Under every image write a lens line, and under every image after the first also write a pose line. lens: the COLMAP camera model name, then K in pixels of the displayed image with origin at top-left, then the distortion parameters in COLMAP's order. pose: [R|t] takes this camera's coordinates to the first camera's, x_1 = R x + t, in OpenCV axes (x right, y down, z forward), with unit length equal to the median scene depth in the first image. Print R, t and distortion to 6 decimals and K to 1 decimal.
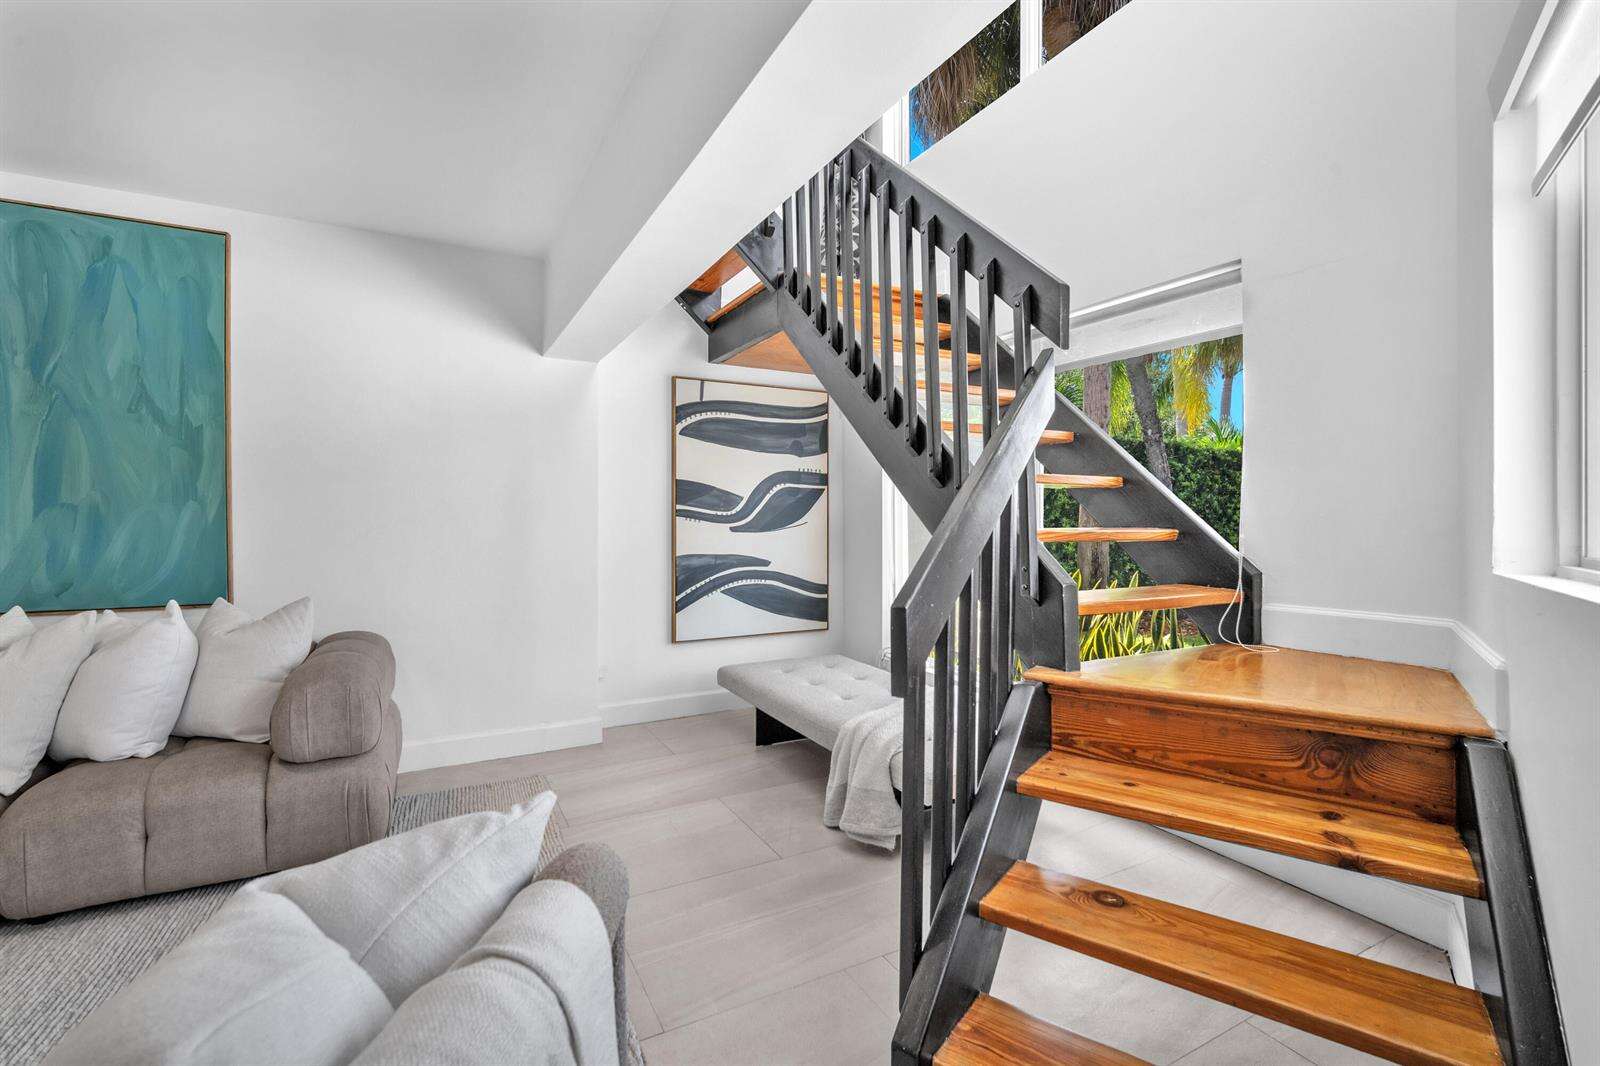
lens RADIAL K [[703.3, 0, 800.0], [0, 703.3, 533.0], [0, 0, 1]] dist [-0.001586, 0.000019]
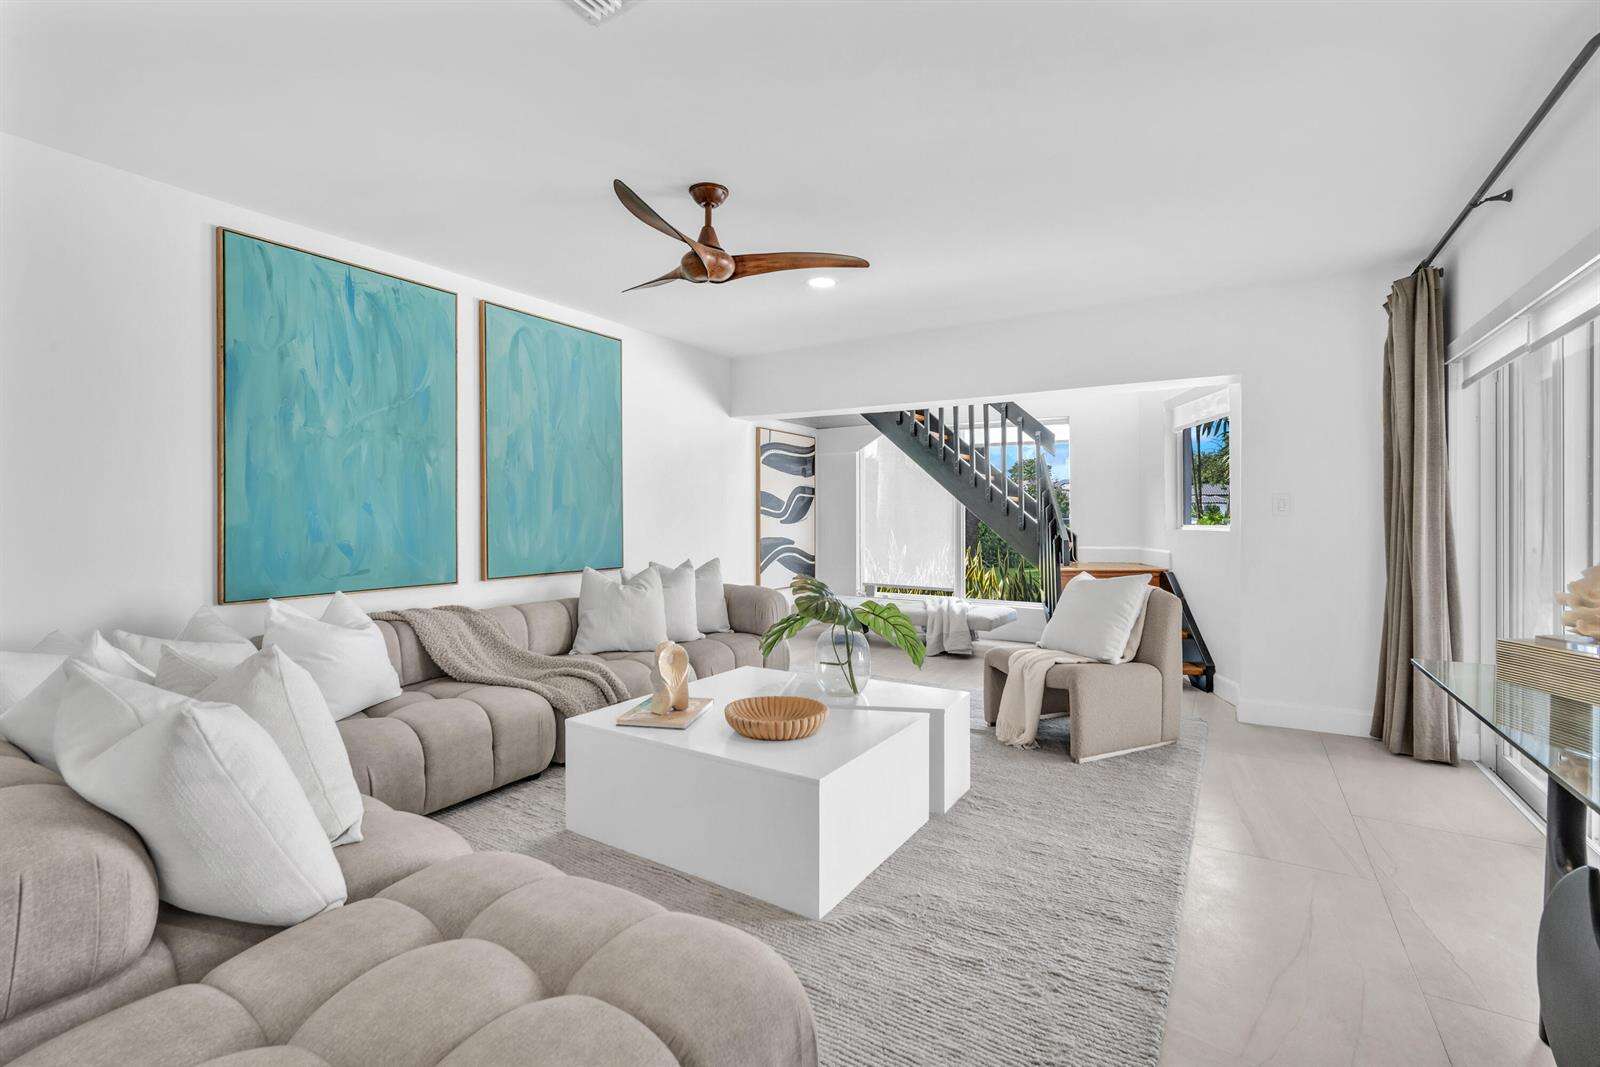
lens RADIAL K [[703.3, 0, 800.0], [0, 703.3, 533.5], [0, 0, 1]] dist [-0.001586, 0.000019]
pose [[0.864506, -0.006278, 0.502583, -0.890510], [0.001444, 0.999949, 0.010007, 0.005780], [-0.502621, -0.007926, 0.864471, -0.436182]]
